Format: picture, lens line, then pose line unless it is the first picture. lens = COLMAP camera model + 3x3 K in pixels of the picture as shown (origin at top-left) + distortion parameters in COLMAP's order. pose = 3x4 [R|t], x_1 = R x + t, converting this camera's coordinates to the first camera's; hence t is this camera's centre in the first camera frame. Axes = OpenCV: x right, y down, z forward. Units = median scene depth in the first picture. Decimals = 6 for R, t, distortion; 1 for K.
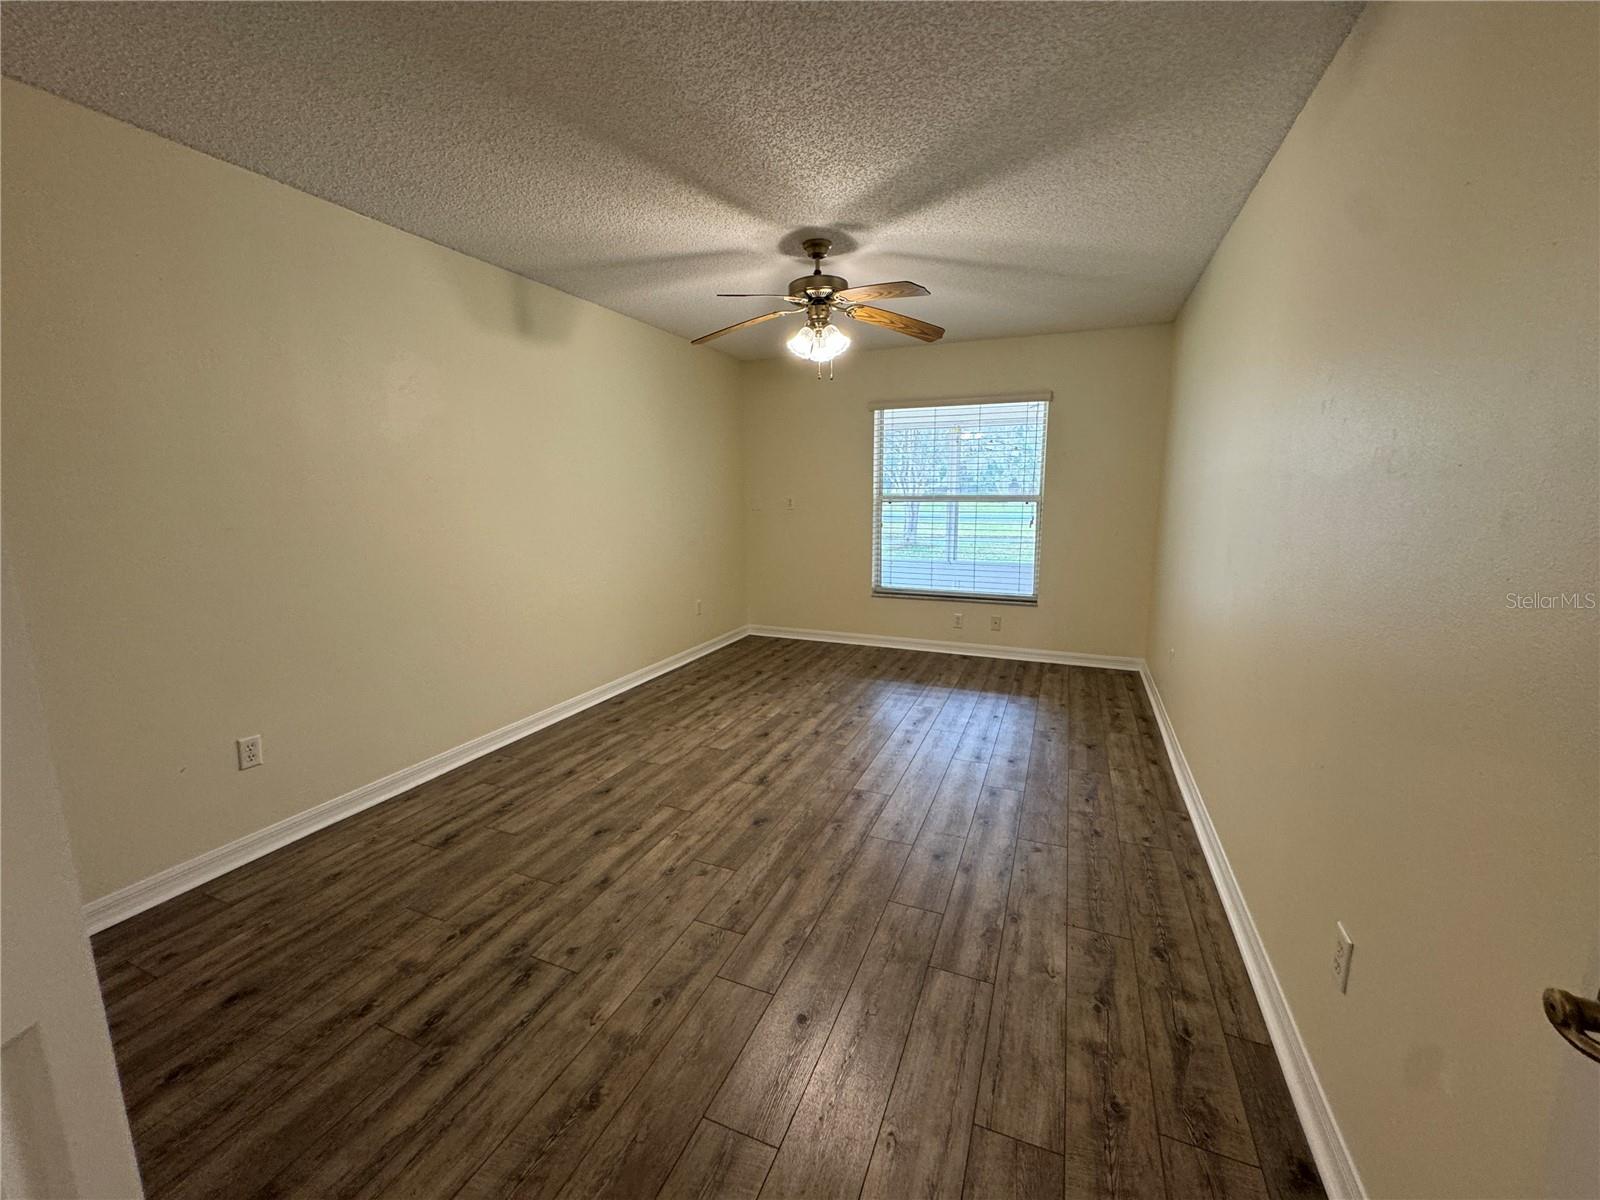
lens RADIAL K [[642.1, 0, 805.1], [0, 642.1, 604.9], [0, 0, 1]] dist [0.000705, 0.000032]
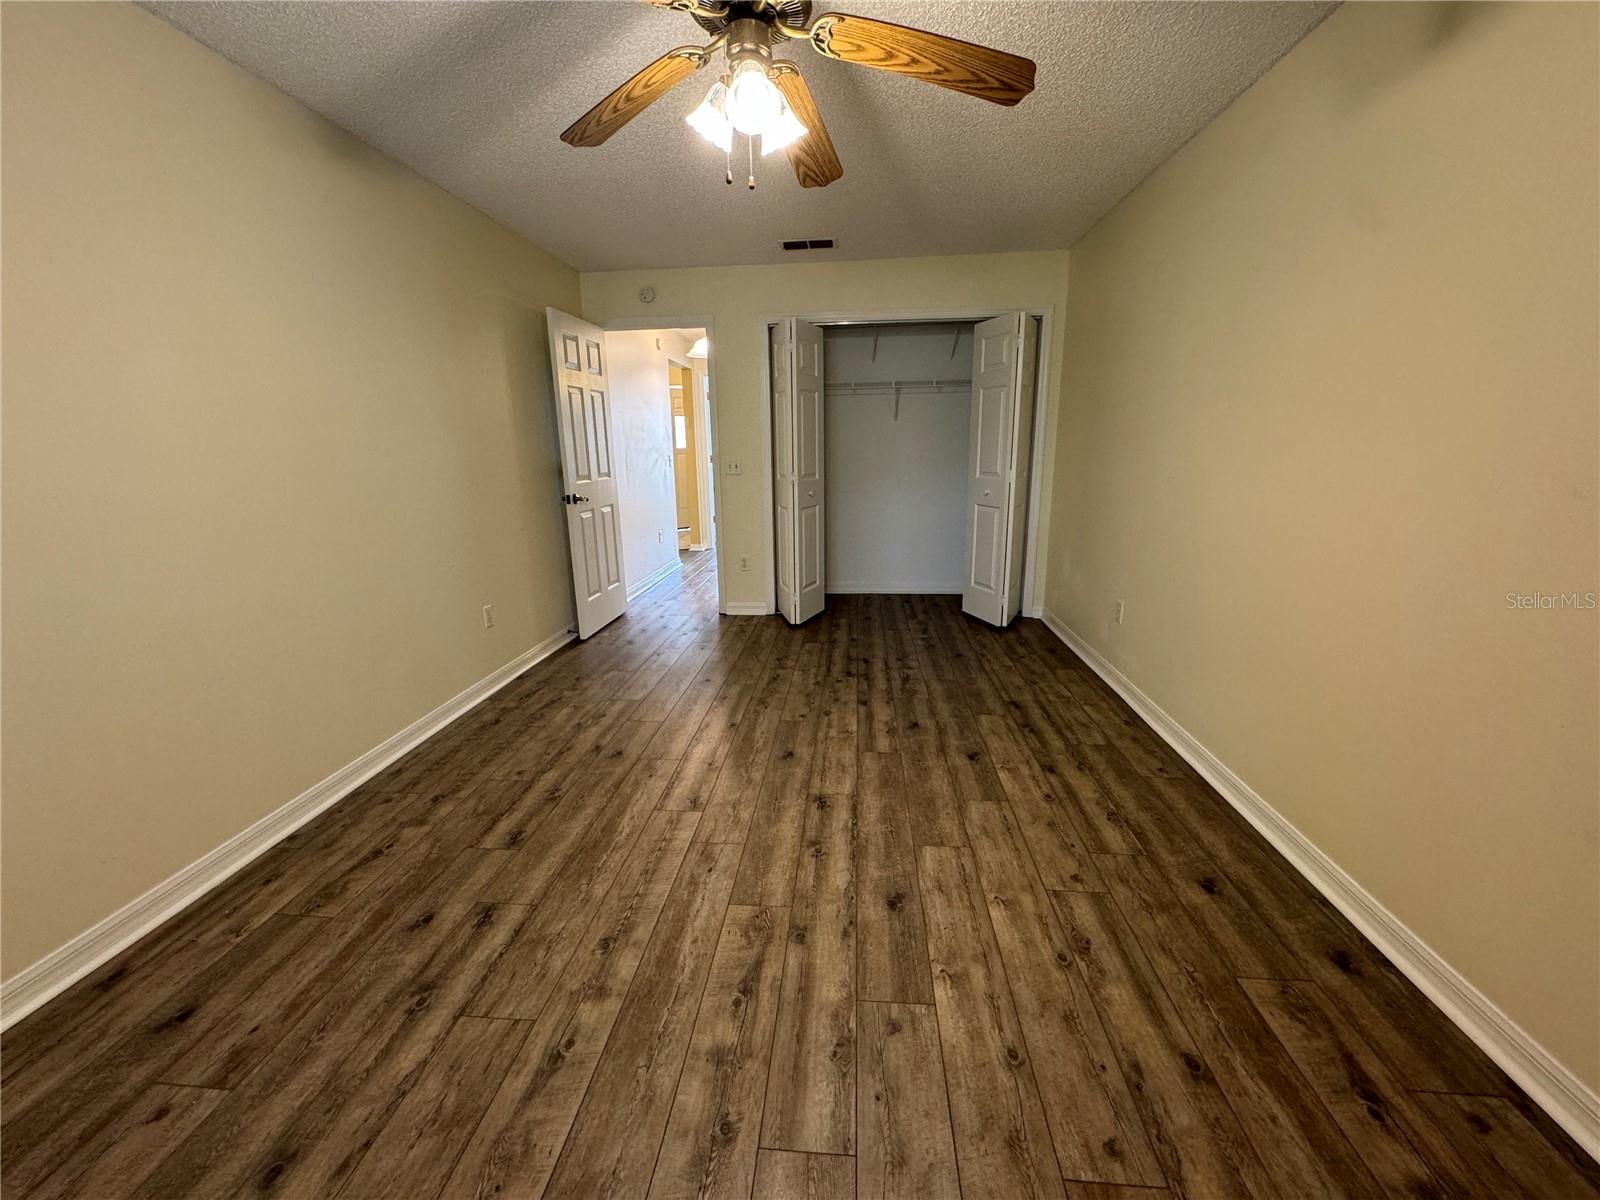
lens RADIAL K [[642.1, 0, 799.0], [0, 642.1, 601.0], [0, 0, 1]] dist [0.000705, 0.000032]
pose [[-0.955566, 0.087422, -0.281514, 0.155462], [-0.034754, 0.914938, 0.402094, -0.258181], [0.292720, 0.394011, -0.871246, 1.559870]]
